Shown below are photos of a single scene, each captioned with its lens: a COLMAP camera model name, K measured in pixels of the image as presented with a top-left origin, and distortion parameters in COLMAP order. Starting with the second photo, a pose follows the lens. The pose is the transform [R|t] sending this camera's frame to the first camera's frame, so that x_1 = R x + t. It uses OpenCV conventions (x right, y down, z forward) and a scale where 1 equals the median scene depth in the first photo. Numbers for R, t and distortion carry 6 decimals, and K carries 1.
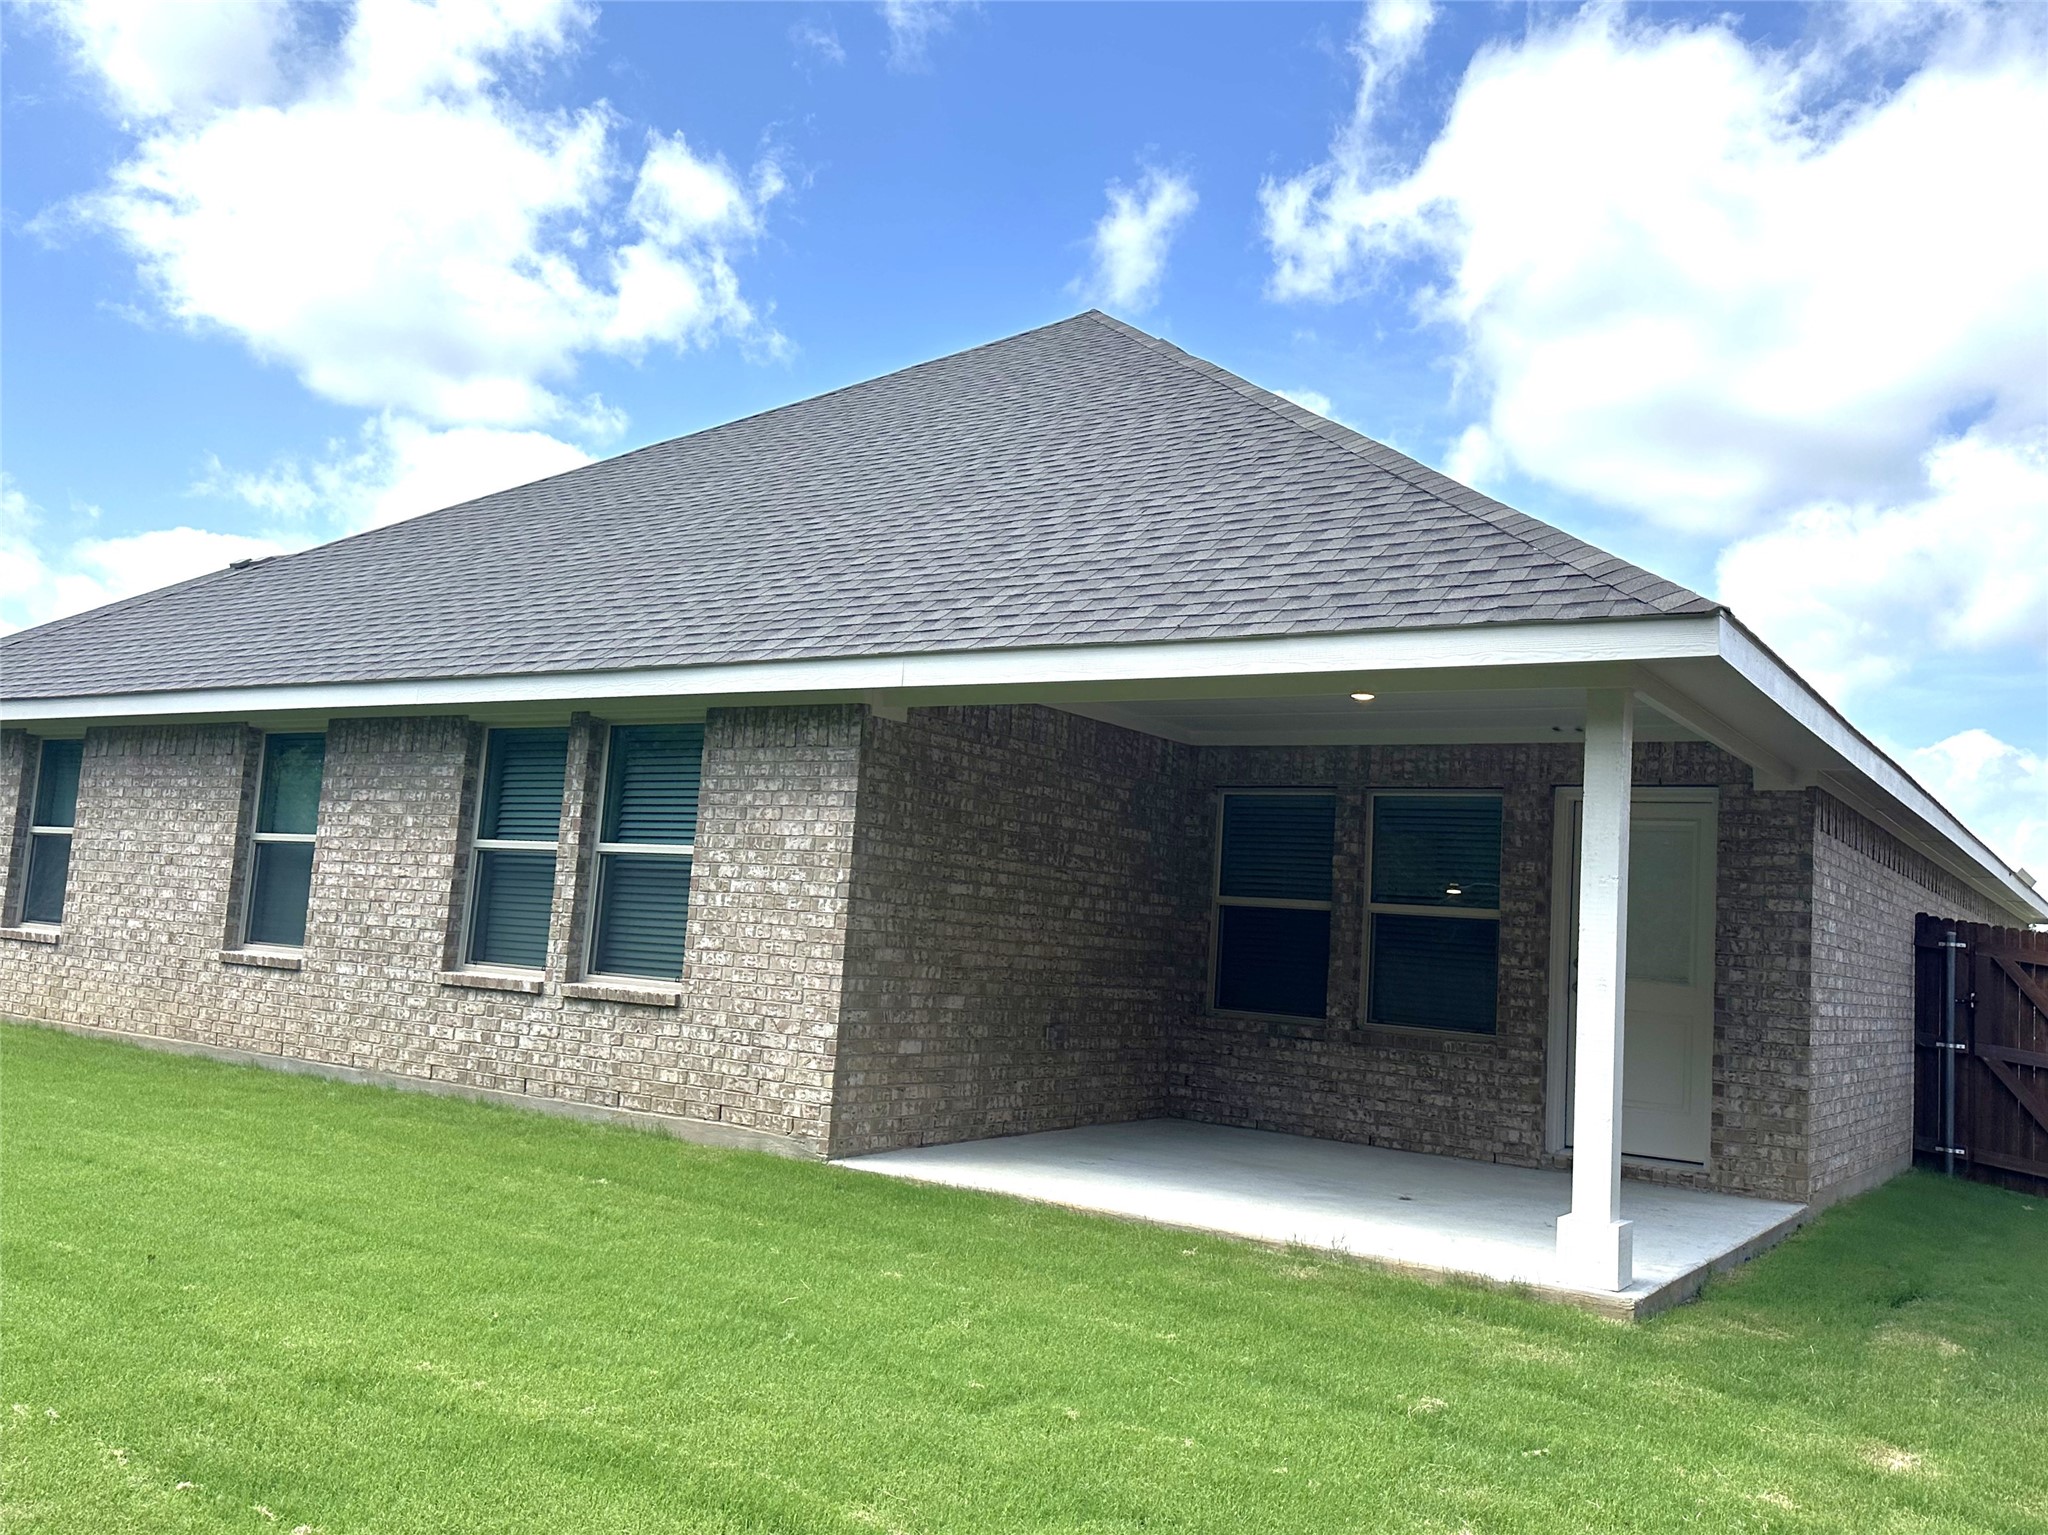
lens RADIAL K [[1670.2, 0, 1024.0], [0, 1670.2, 767.5], [0, 0, 1]] dist [-0.010509, -0.006063]
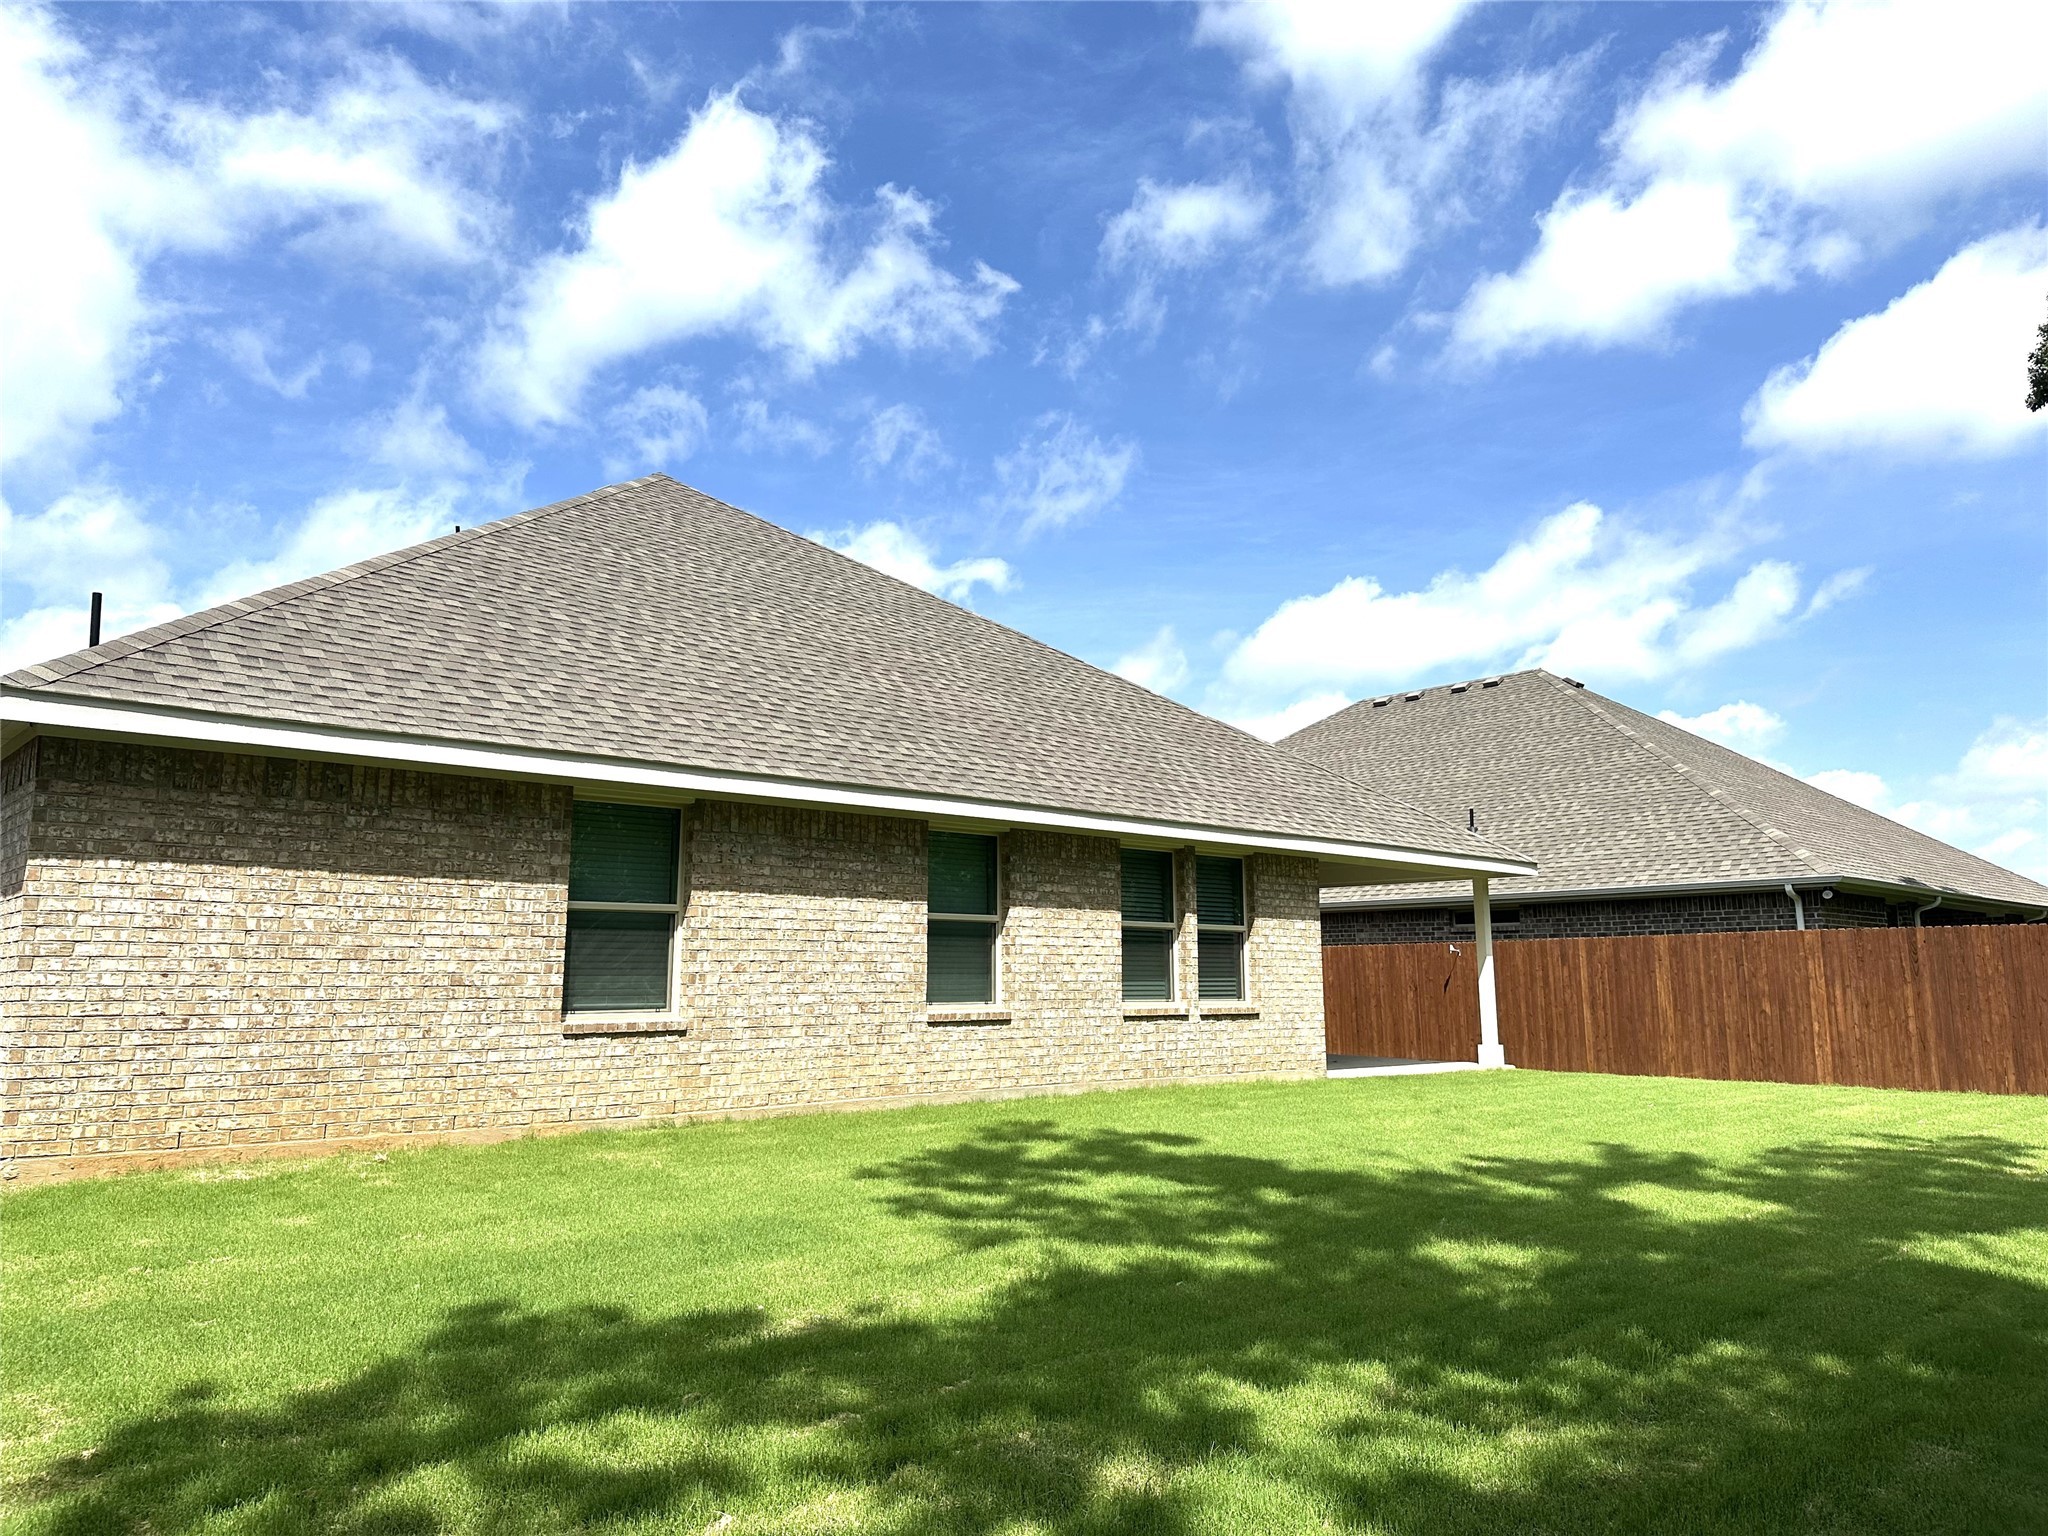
lens RADIAL K [[1434.5, 0, 1024.0], [0, 1434.5, 768.0], [0, 0, 1]] dist [0.115988, -0.135471]
pose [[0.254538, 0.063931, 0.964947, -1.581614], [-0.102901, 0.993938, -0.038708, -0.034636], [-0.961573, -0.089441, 0.259573, 0.726357]]
